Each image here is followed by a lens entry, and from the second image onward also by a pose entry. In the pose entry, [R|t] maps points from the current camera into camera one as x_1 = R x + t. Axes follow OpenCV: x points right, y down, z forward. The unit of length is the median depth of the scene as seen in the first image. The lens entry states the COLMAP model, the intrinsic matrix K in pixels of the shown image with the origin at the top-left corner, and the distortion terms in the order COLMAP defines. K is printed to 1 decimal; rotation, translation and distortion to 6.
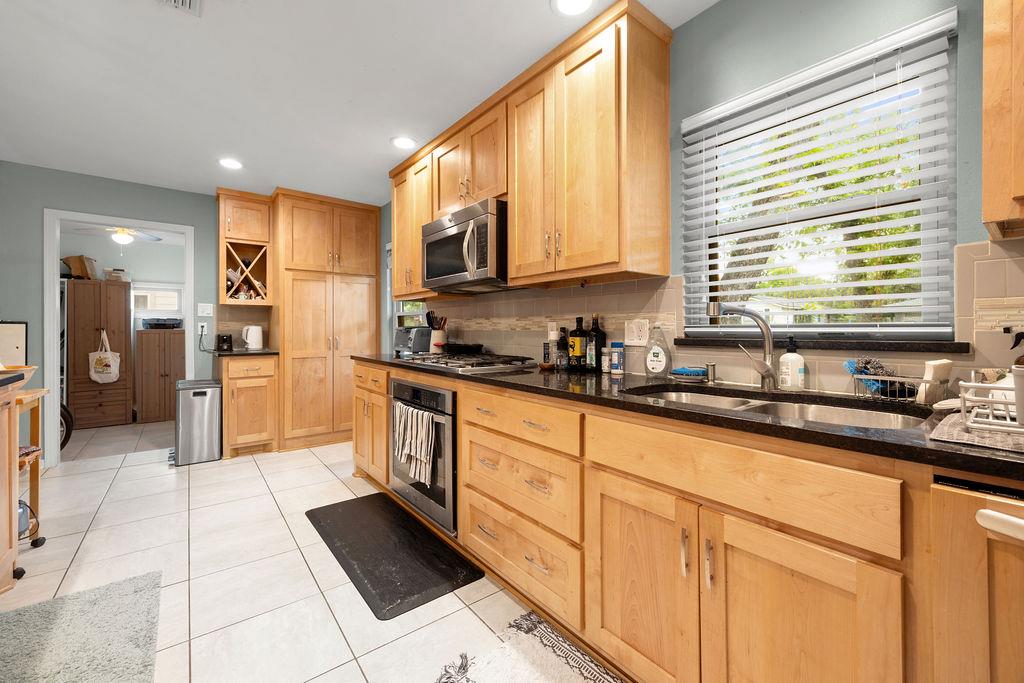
lens RADIAL K [[415.6, 0, 502.5], [0, 415.6, 336.8], [0, 0, 1]] dist [-0.001718, 0.000049]
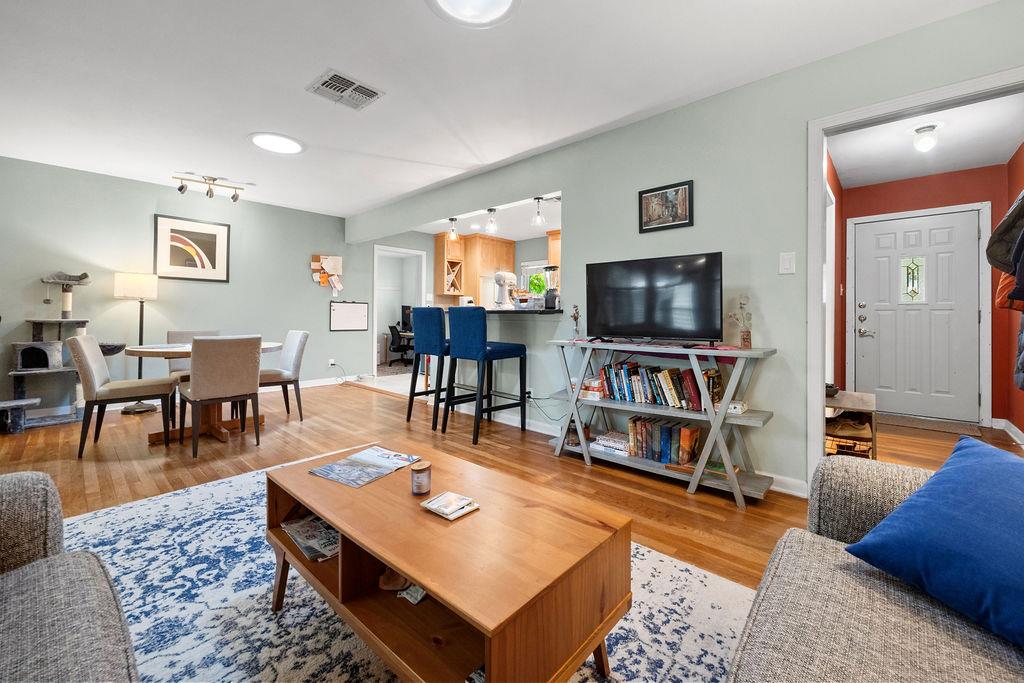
lens RADIAL K [[413.5, 0, 515.4], [0, 413.5, 316.2], [0, 0, 1]] dist [-0.002926, -0.000546]
pose [[0.983847, 0.004754, 0.178946, -0.695913], [-0.002858, 0.999937, -0.010855, 0.041446], [-0.178986, 0.010169, 0.983799, -0.902844]]
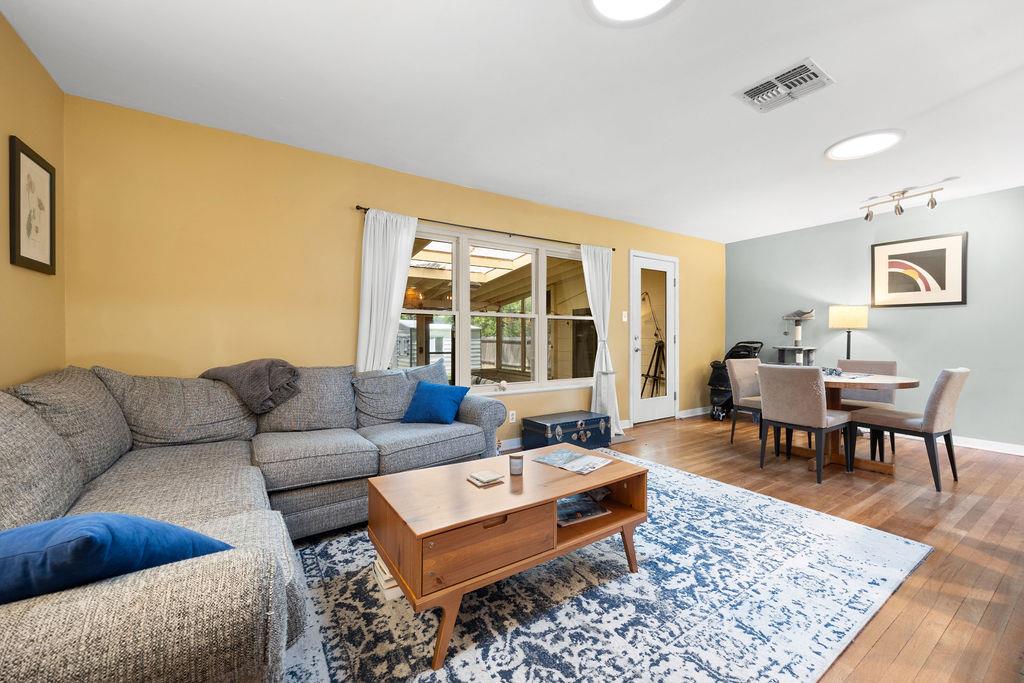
lens RADIAL K [[399.7, 0, 502.3], [0, 399.7, 336.6], [0, 0, 1]] dist [-0.001807, -0.000264]
pose [[-0.092117, -0.002957, -0.995744, -0.239801], [-0.016858, 0.999857, -0.001409, 0.026329], [0.995606, 0.016657, -0.092153, -0.519324]]
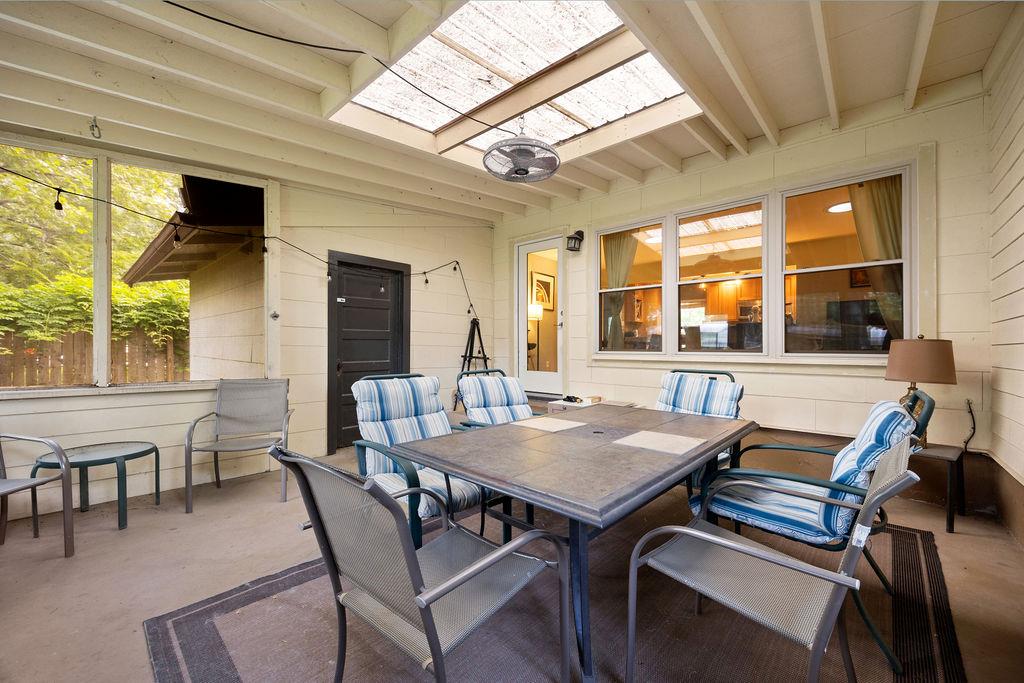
lens RADIAL K [[399.4, 0, 512.4], [0, 399.4, 353.1], [0, 0, 1]] dist [-0.000172, -0.000018]
pose [[0.984284, 0.002524, 0.176576, -1.953404], [0.000030, 0.999895, -0.014460, 0.175184], [-0.176594, 0.014238, 0.984181, -1.485048]]
